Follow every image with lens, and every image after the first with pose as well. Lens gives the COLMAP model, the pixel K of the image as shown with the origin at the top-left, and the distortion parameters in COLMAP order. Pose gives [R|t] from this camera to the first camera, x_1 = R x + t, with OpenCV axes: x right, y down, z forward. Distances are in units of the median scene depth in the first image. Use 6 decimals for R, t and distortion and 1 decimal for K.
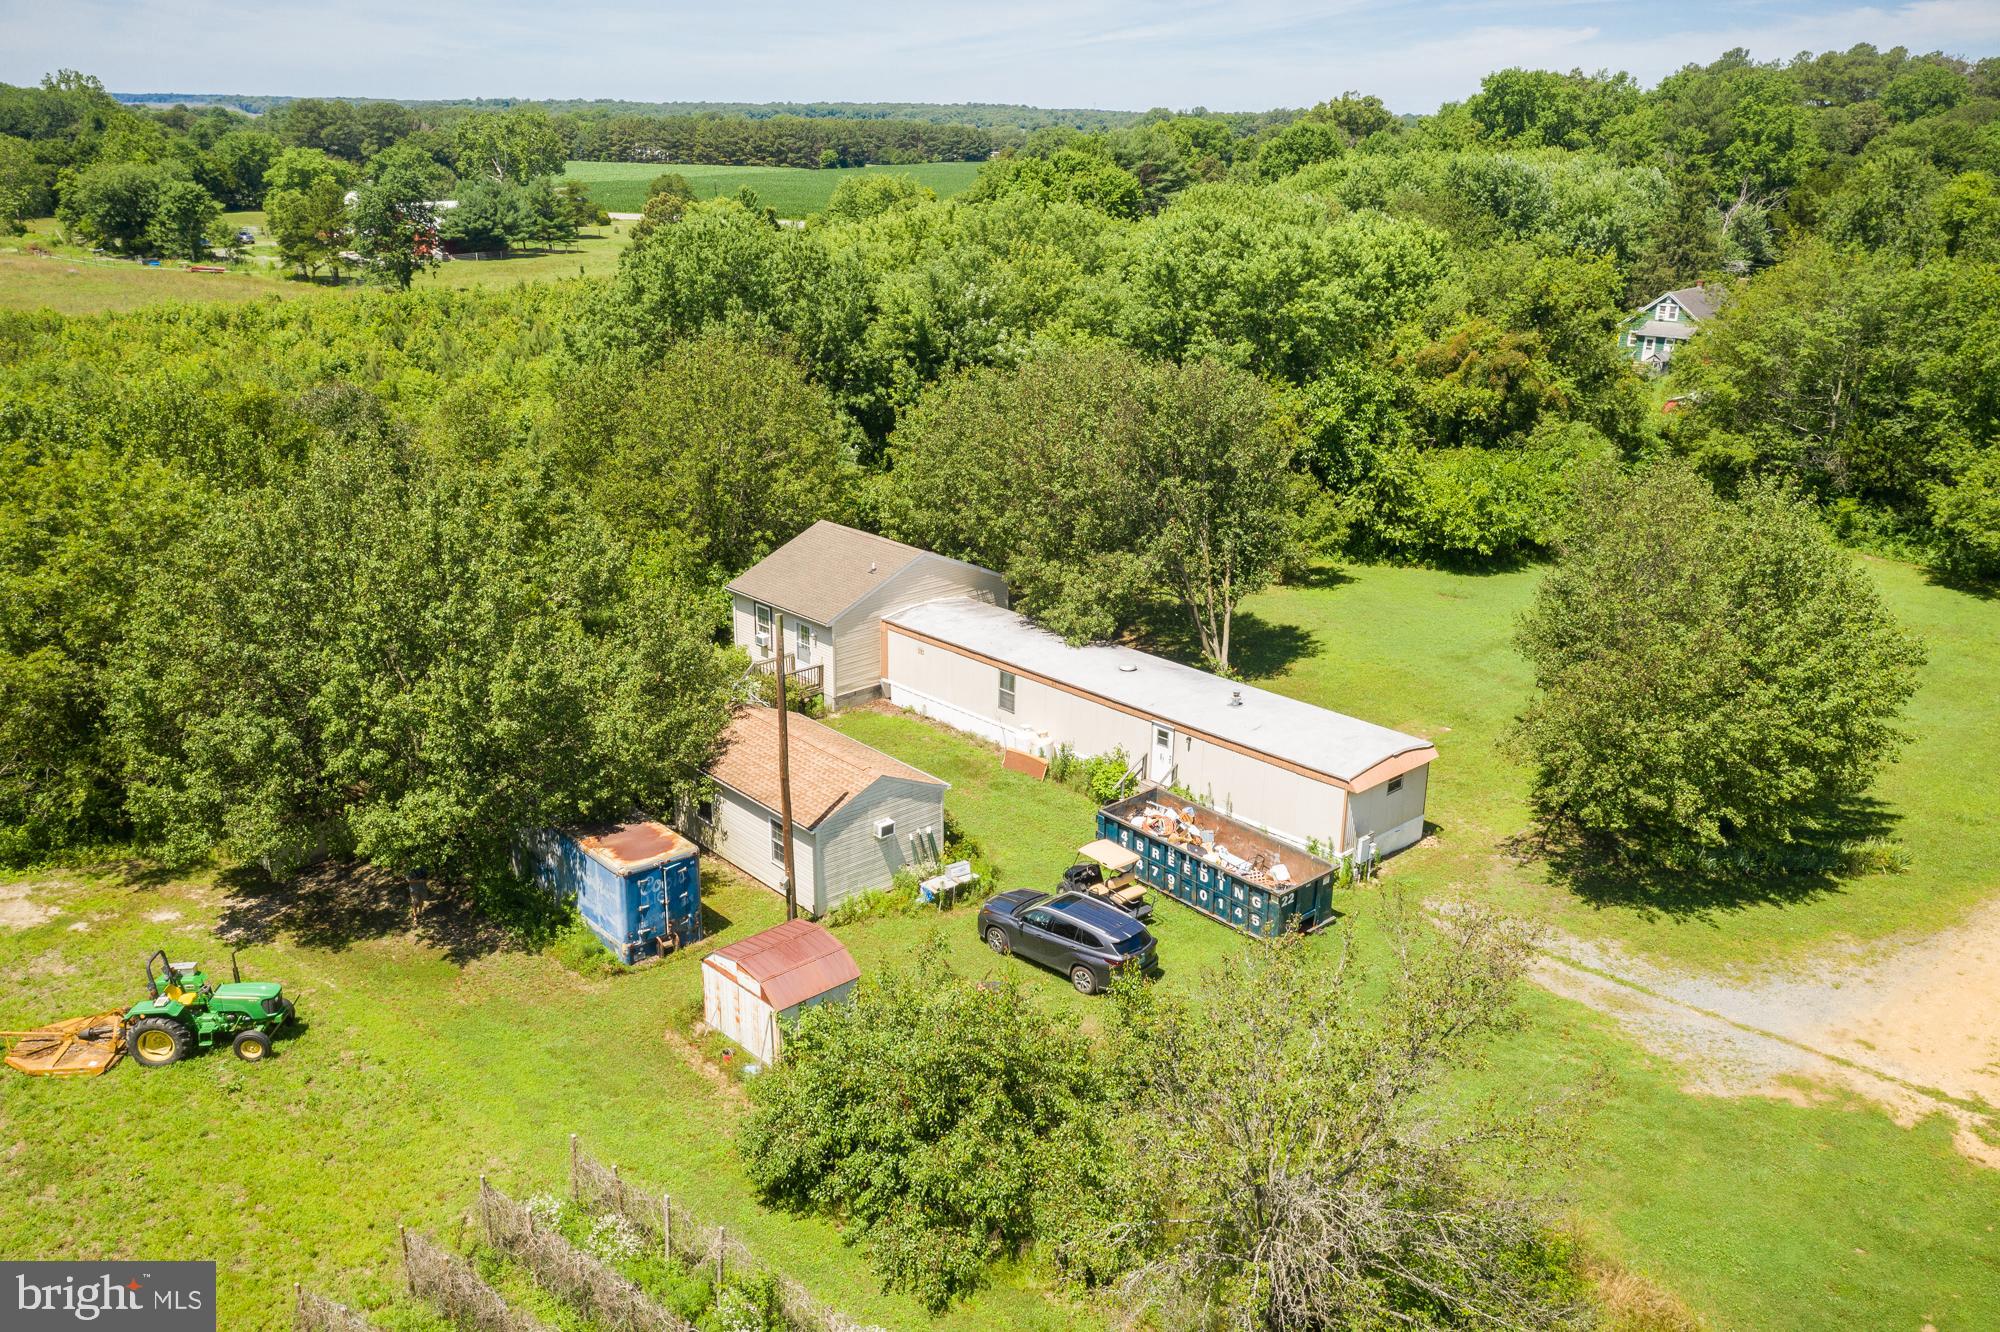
lens RADIAL K [[1579.6, 0, 1002.5], [0, 1579.6, 690.2], [0, 0, 1]] dist [0.006749, 0.045314]
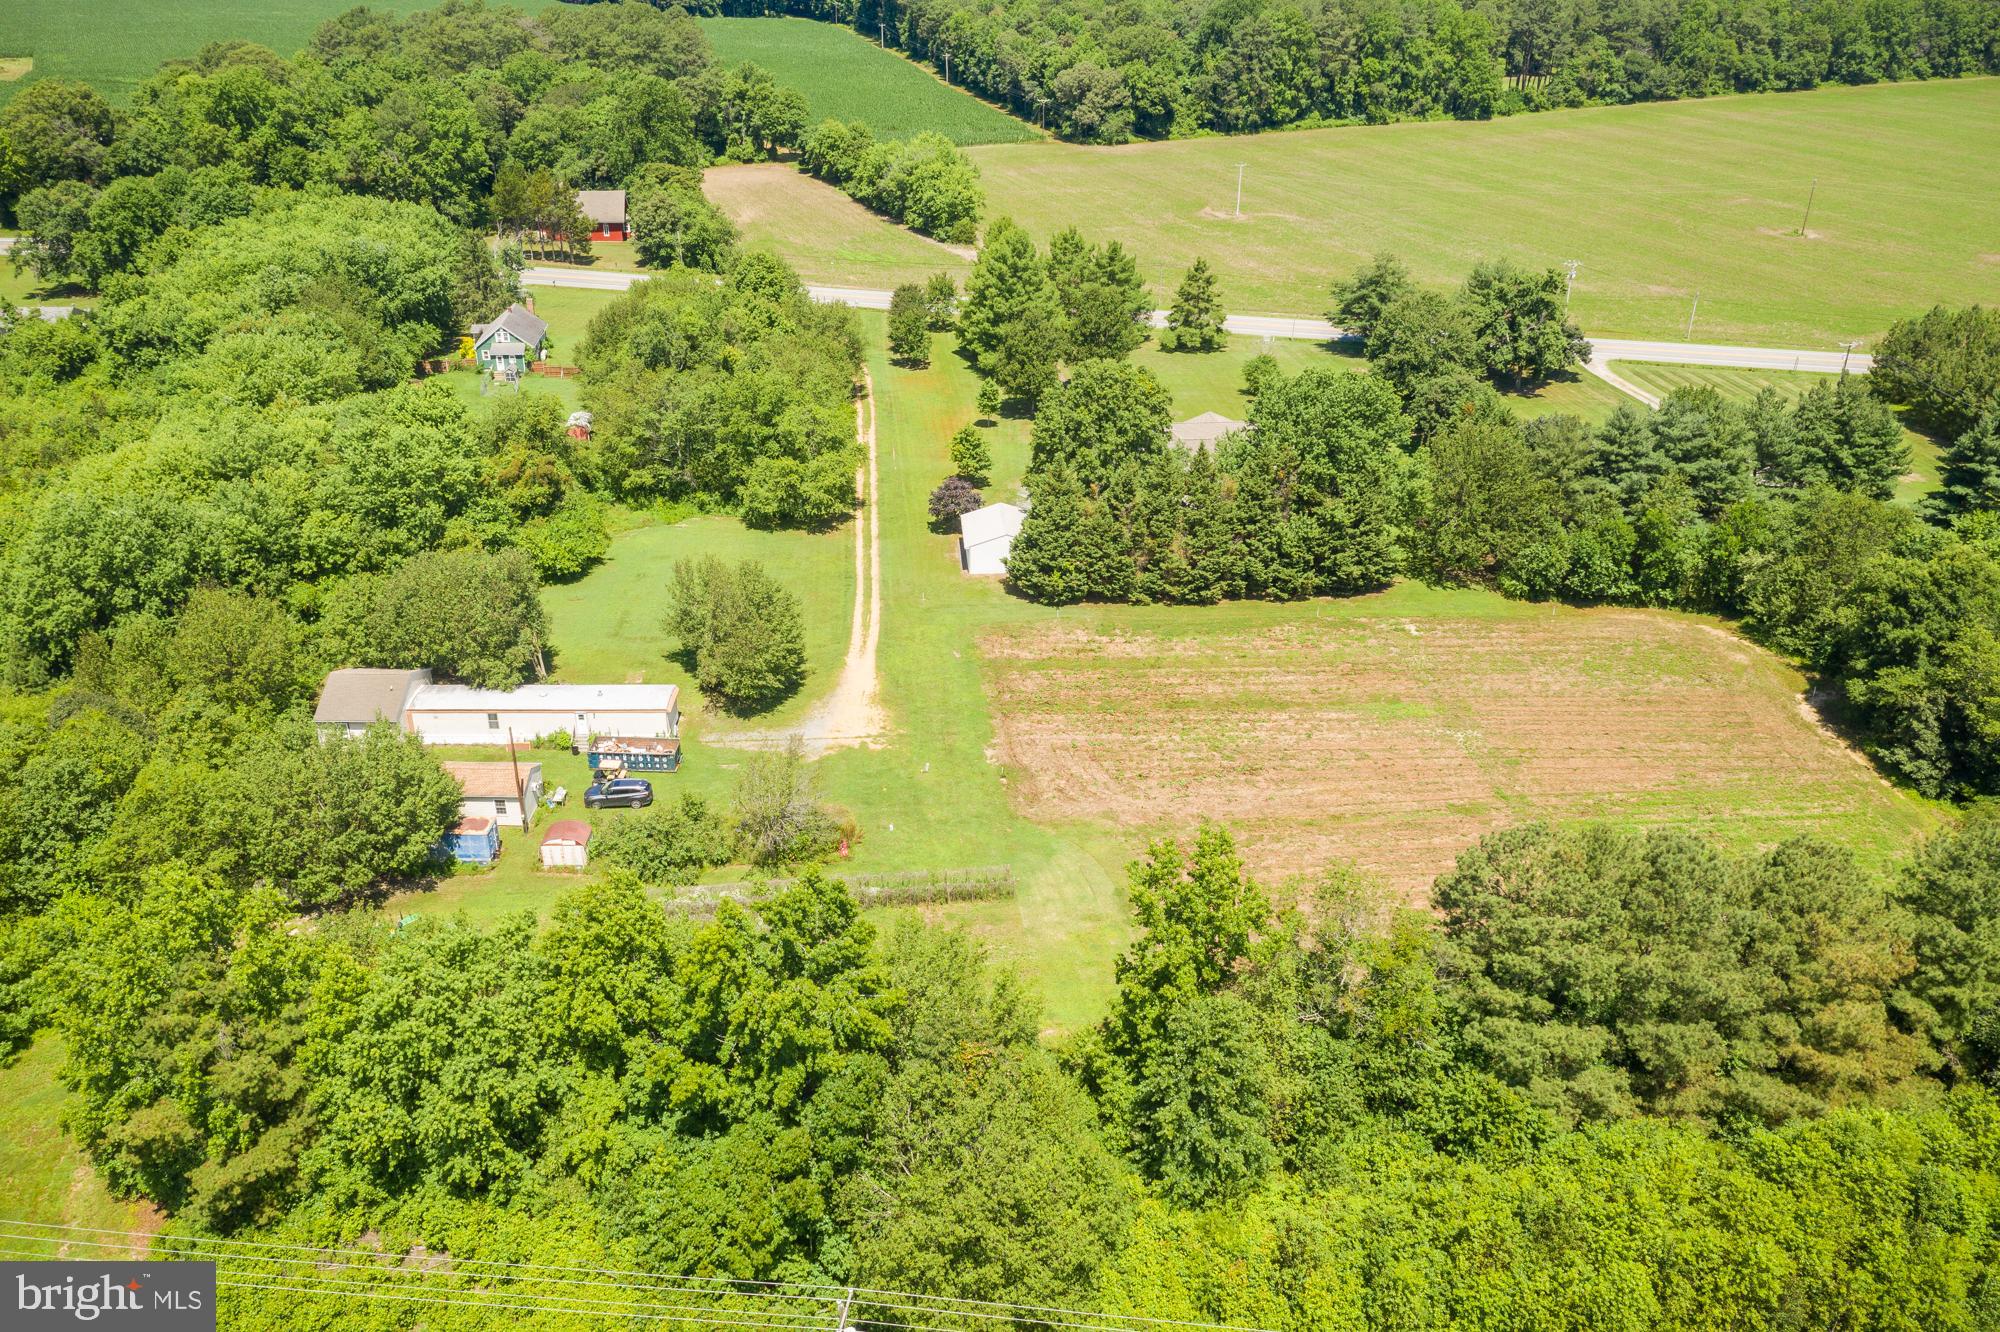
lens RADIAL K [[1579.6, 0, 1002.5], [0, 1579.6, 690.2], [0, 0, 1]] dist [0.006749, 0.045314]
pose [[0.675394, -0.341017, 0.653874, -0.688101], [0.246250, 0.940056, 0.235916, -0.280054], [-0.695129, 0.001680, 0.718883, -0.825292]]
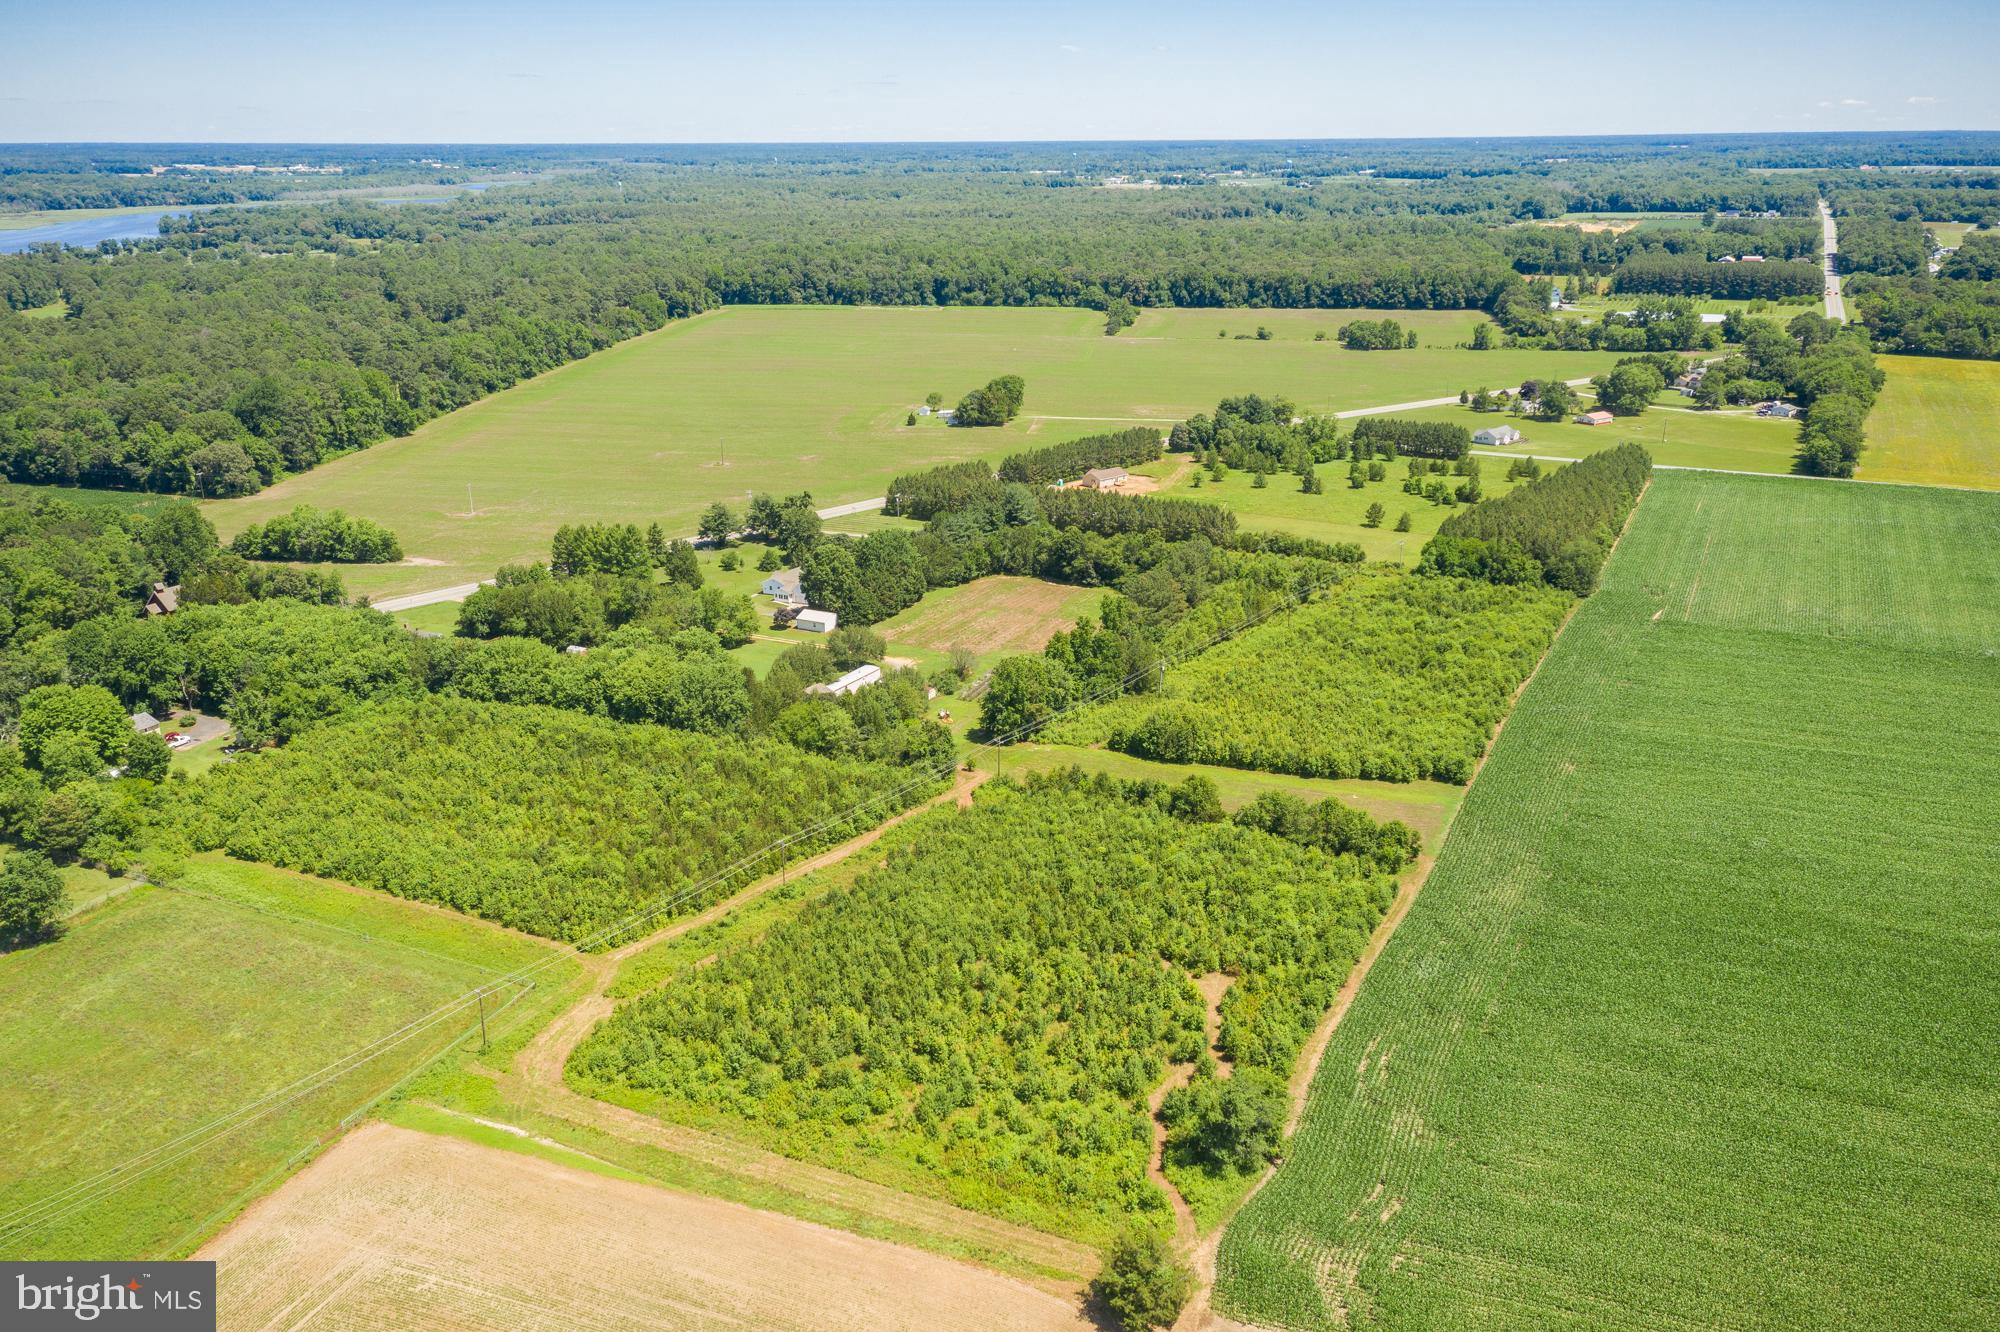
lens RADIAL K [[1579.6, 0, 1002.5], [0, 1579.6, 690.2], [0, 0, 1]] dist [0.006749, 0.045314]
pose [[-0.279934, -0.325885, 0.903015, -4.365168], [0.327149, 0.851939, 0.408868, -1.761877], [-0.902558, 0.409877, -0.131874, 0.898603]]
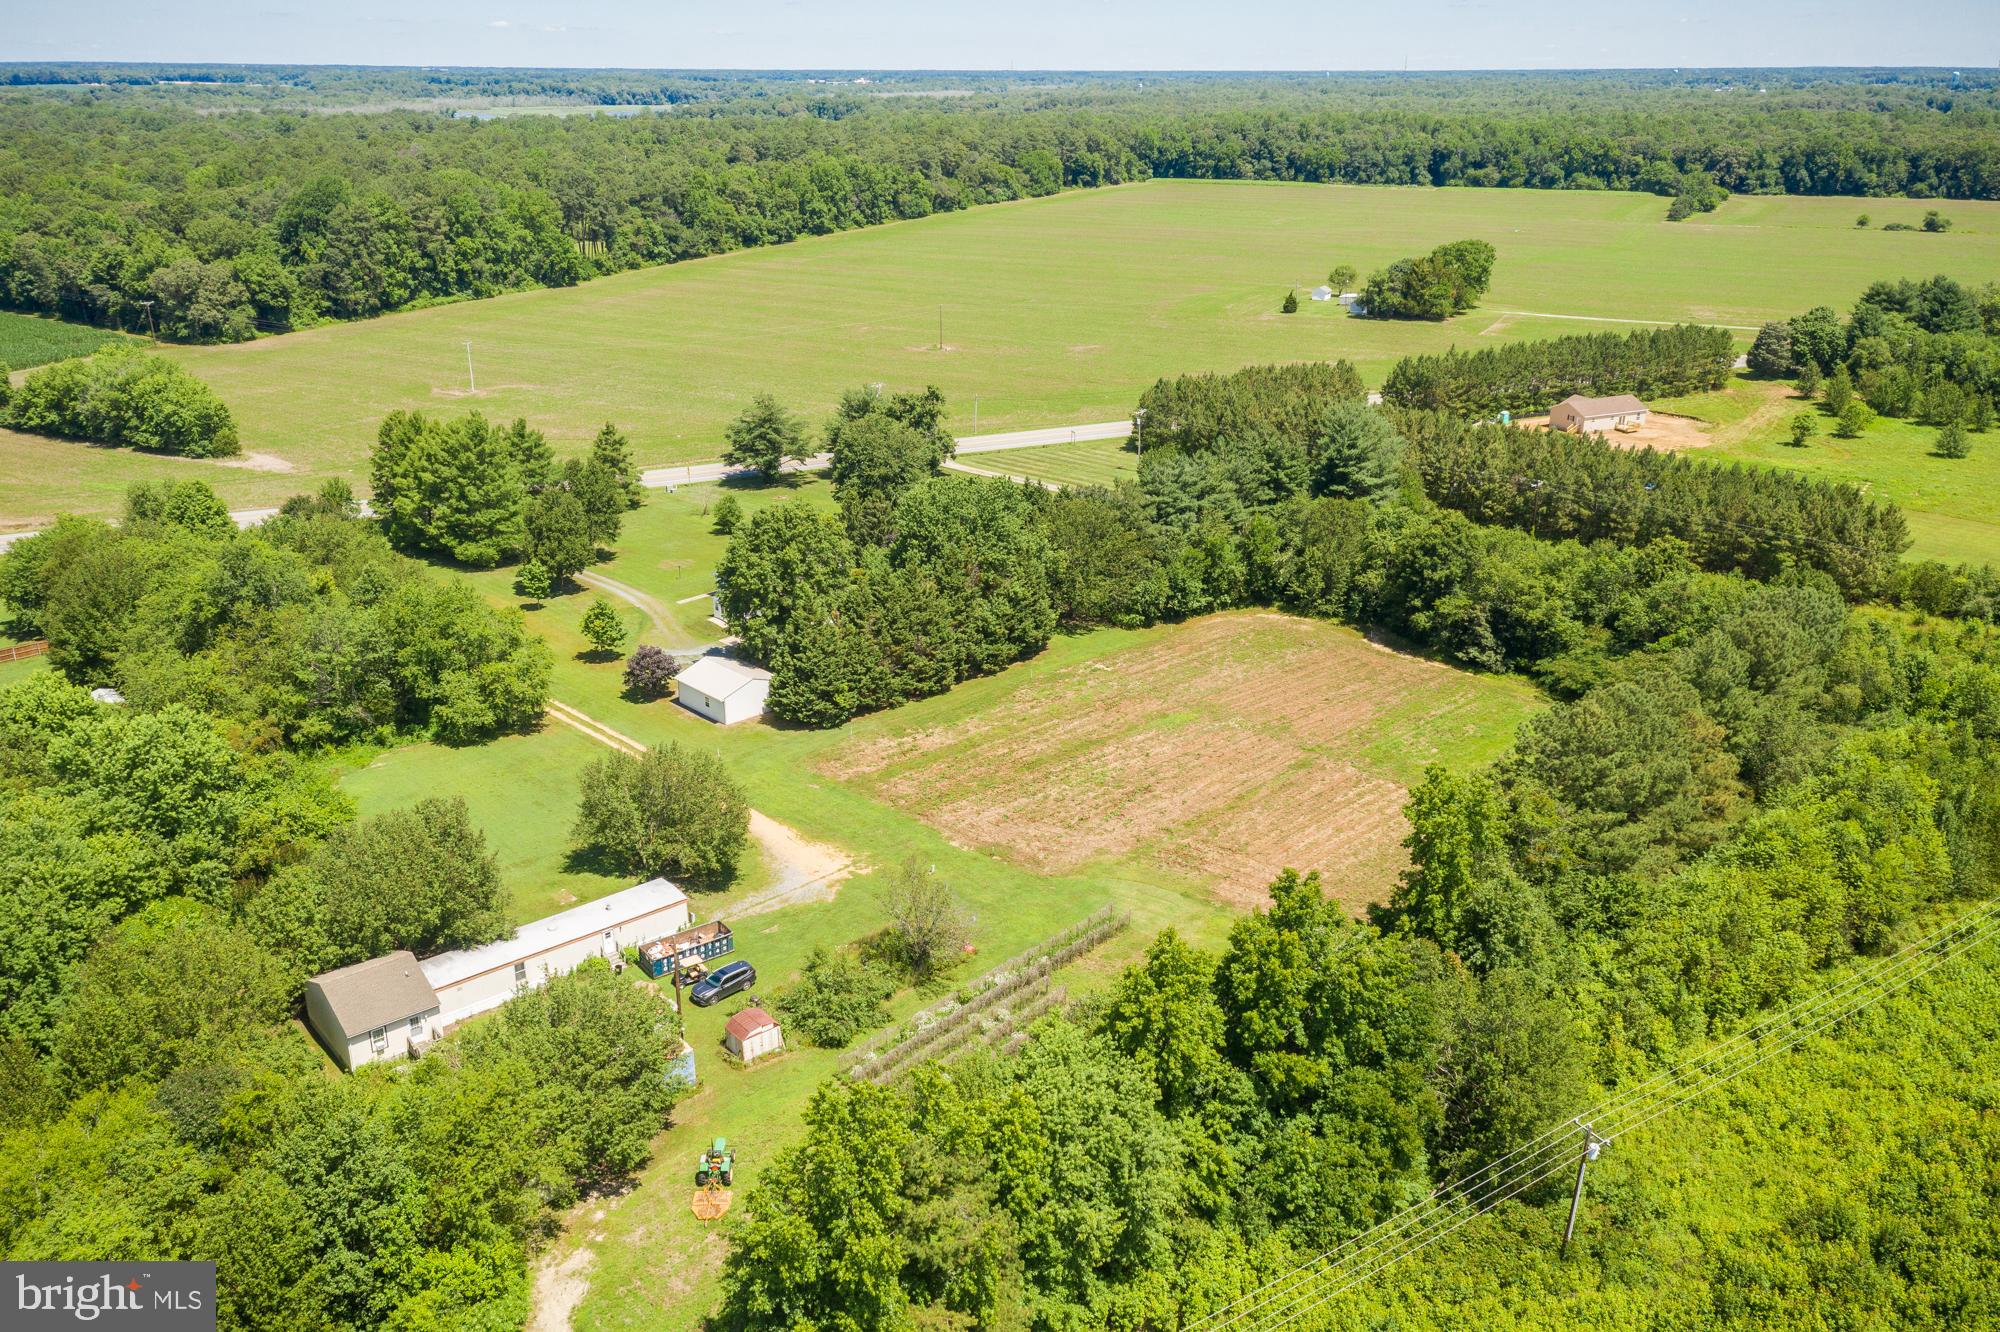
lens RADIAL K [[1579.6, 0, 1002.5], [0, 1579.6, 690.2], [0, 0, 1]] dist [0.006749, 0.045314]
pose [[0.051616, -0.374716, 0.925702, -1.236792], [0.335449, 0.879587, 0.337345, -0.573738], [-0.940643, 0.293113, 0.171099, -0.054759]]
